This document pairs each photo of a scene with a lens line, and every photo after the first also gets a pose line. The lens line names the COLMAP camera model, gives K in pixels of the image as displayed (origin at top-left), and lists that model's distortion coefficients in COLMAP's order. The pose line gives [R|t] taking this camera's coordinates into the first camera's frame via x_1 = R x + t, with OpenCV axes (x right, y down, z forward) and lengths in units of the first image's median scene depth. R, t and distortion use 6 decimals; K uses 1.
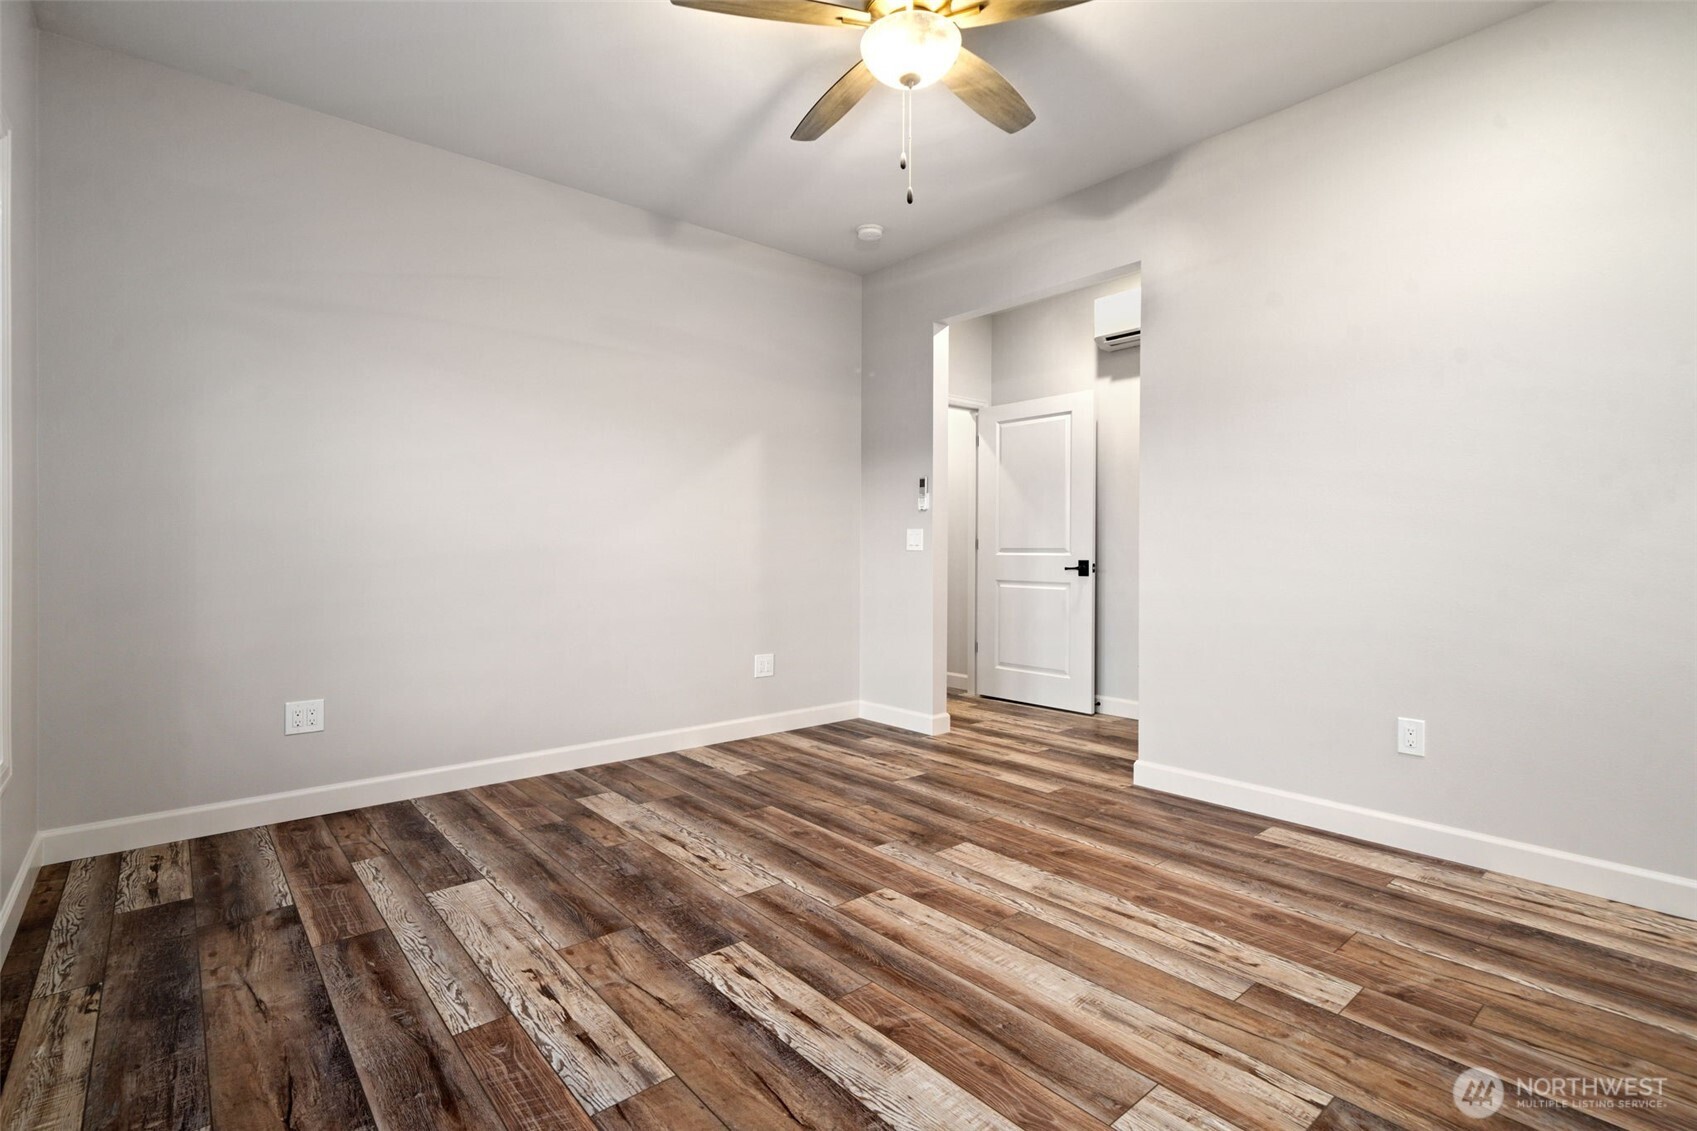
lens RADIAL K [[790.0, 0, 848.5], [0, 790.0, 565.5], [0, 0, 1]] dist [0.003222, -0.000200]
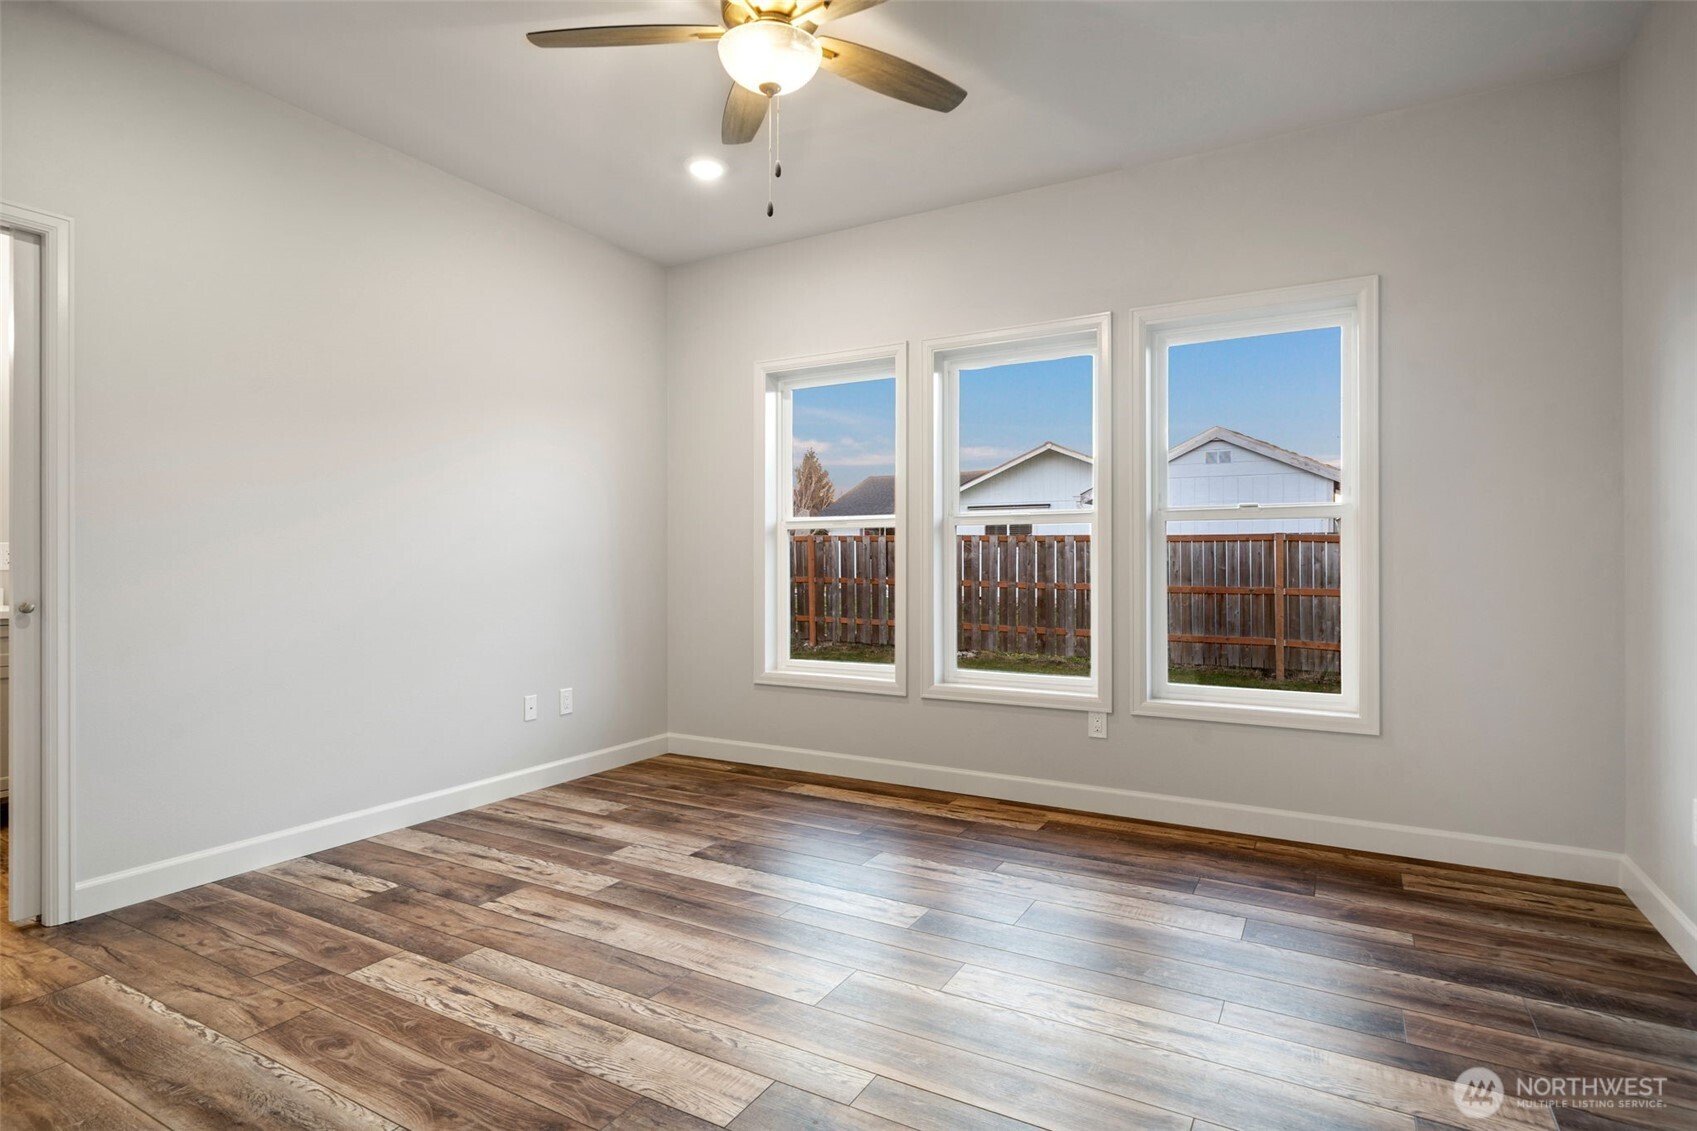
lens RADIAL K [[790.0, 0, 848.5], [0, 790.0, 565.5], [0, 0, 1]] dist [0.003222, -0.000200]
pose [[-0.931538, -0.000861, -0.363644, 0.349343], [-0.007982, 0.999805, 0.018081, -0.057032], [0.363557, 0.019746, -0.931363, 1.995995]]
